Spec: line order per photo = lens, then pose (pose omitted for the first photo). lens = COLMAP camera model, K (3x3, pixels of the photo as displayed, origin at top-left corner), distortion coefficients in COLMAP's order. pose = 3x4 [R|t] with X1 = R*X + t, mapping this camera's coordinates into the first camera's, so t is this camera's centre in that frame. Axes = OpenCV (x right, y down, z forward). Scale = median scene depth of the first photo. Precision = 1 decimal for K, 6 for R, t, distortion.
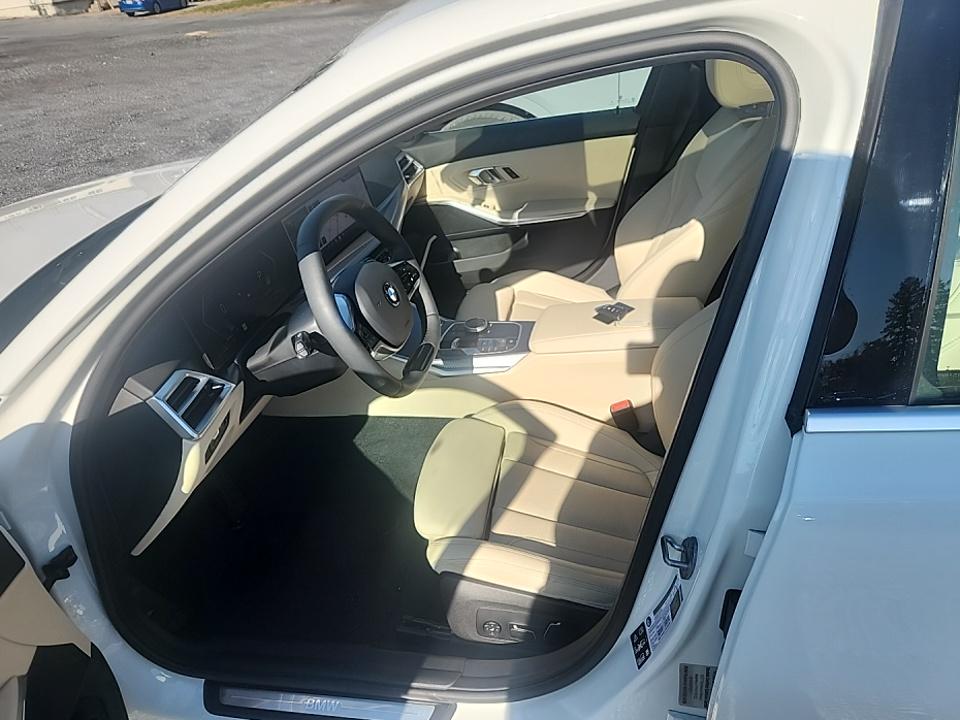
lens RADIAL K [[655.8, 0, 474.1], [0, 655.8, 351.2], [0, 0, 1]] dist [0.038596, -0.031368]
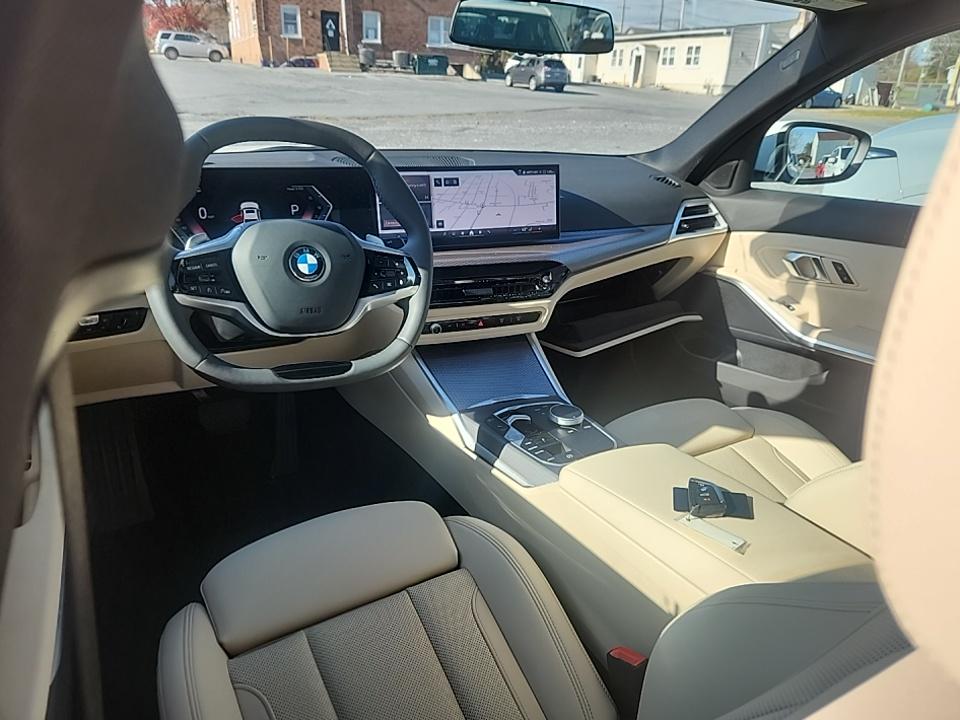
lens RADIAL K [[655.8, 0, 472.2], [0, 655.8, 345.9], [0, 0, 1]] dist [0.038596, -0.031368]
pose [[0.641886, 0.410717, -0.647529, 0.269692], [-0.484096, 0.871949, 0.073187, -0.080613], [0.594672, 0.266488, 0.758518, 0.310575]]
